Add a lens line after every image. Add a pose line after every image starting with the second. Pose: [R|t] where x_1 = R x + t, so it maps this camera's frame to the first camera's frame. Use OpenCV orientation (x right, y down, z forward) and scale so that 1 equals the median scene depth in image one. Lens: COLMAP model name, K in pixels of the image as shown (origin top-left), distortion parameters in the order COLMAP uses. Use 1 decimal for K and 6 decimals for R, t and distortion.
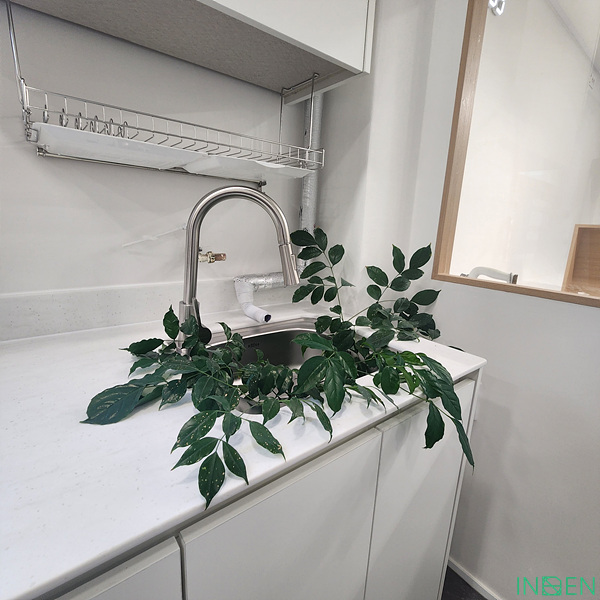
lens RADIAL K [[328.1, 0, 304.0], [0, 328.1, 299.3], [0, 0, 1]] dist [0.002073, -0.000950]
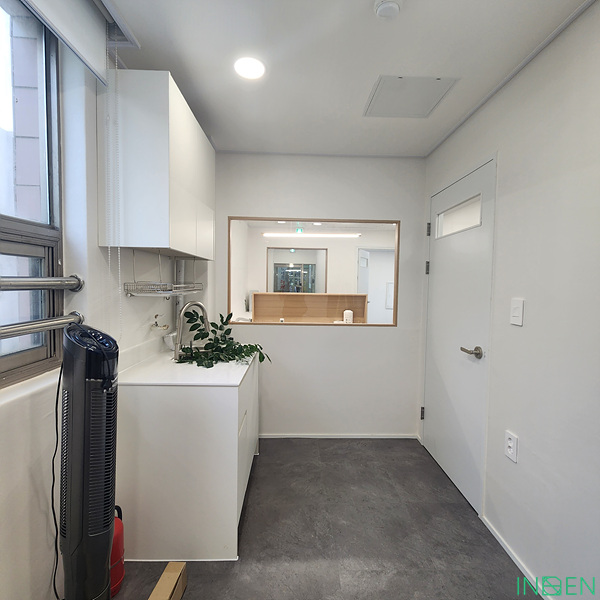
lens RADIAL K [[330.9, 0, 304.1], [0, 330.9, 300.9], [0, 0, 1]] dist [-0.000069, -0.001069]
pose [[0.616588, -0.078597, 0.783353, -1.469343], [0.186268, 0.981318, -0.048155, -0.006796], [-0.764934, 0.175605, 0.619709, -1.295405]]
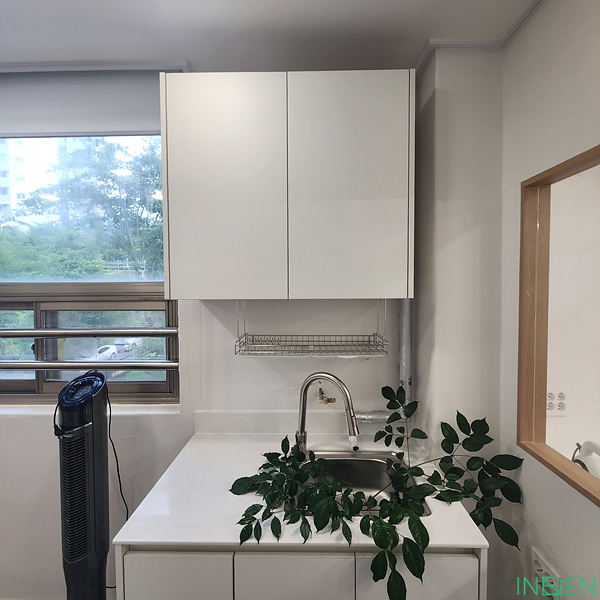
lens RADIAL K [[328.1, 0, 304.0], [0, 328.1, 299.3], [0, 0, 1]] dist [0.002073, -0.000950]
pose [[0.768989, -0.024037, -0.638809, 0.623462], [-0.105466, 0.980829, -0.163865, -0.312318], [0.630501, 0.193383, 0.751712, -0.352060]]
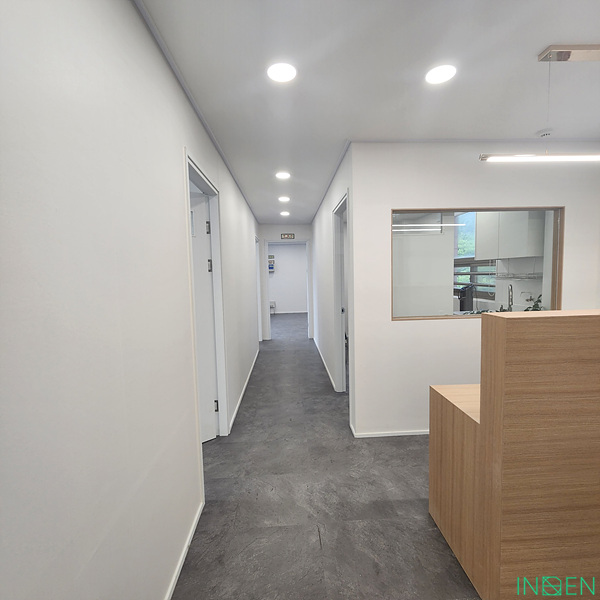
lens RADIAL K [[330.9, 0, 304.1], [0, 330.9, 300.9], [0, 0, 1]] dist [-0.000069, -0.001069]
pose [[-0.586478, 0.040997, -0.808927, 4.172355], [-0.180084, 0.967120, 0.179577, -0.322511], [0.789692, 0.250993, -0.559812, 1.017409]]
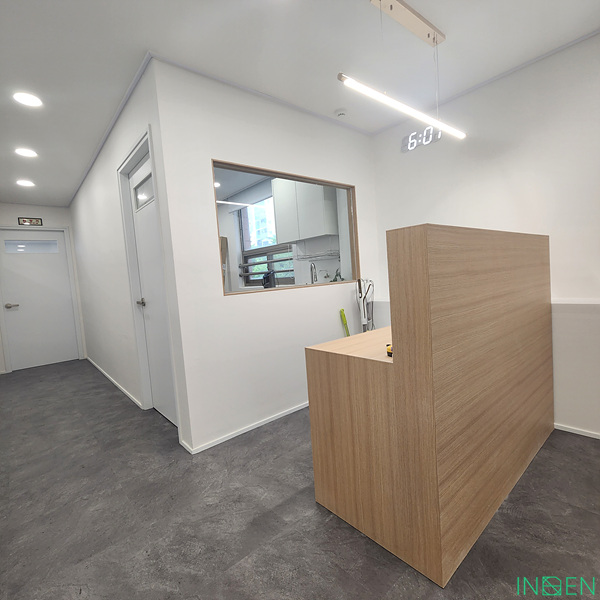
lens RADIAL K [[328.1, 0, 304.0], [0, 328.1, 299.3], [0, 0, 1]] dist [0.002073, -0.000950]
pose [[0.037152, 0.027420, -0.998933, 3.778474], [-0.147359, 0.988846, 0.021663, 0.111803], [0.988385, 0.146397, 0.040778, 0.529202]]
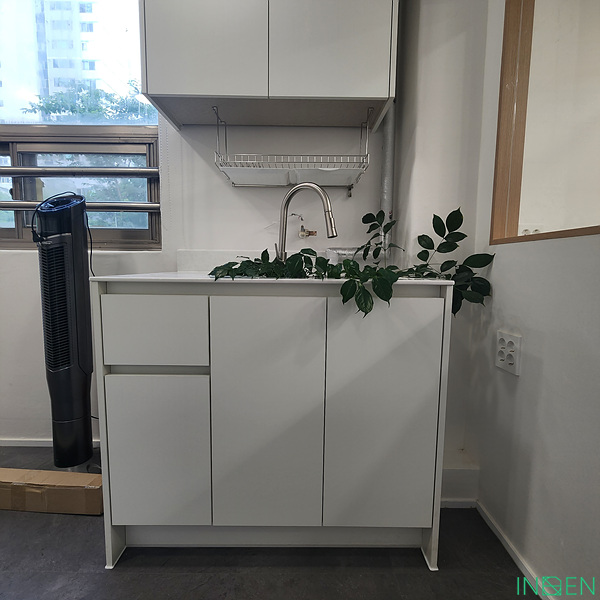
lens RADIAL K [[330.9, 0, 304.1], [0, 330.9, 300.9], [0, 0, 1]] dist [-0.000069, -0.001069]
pose [[0.781956, 0.028251, -0.622693, 0.677734], [-0.118206, 0.987566, -0.103634, 0.345829], [0.612023, 0.154643, 0.775573, -0.216244]]
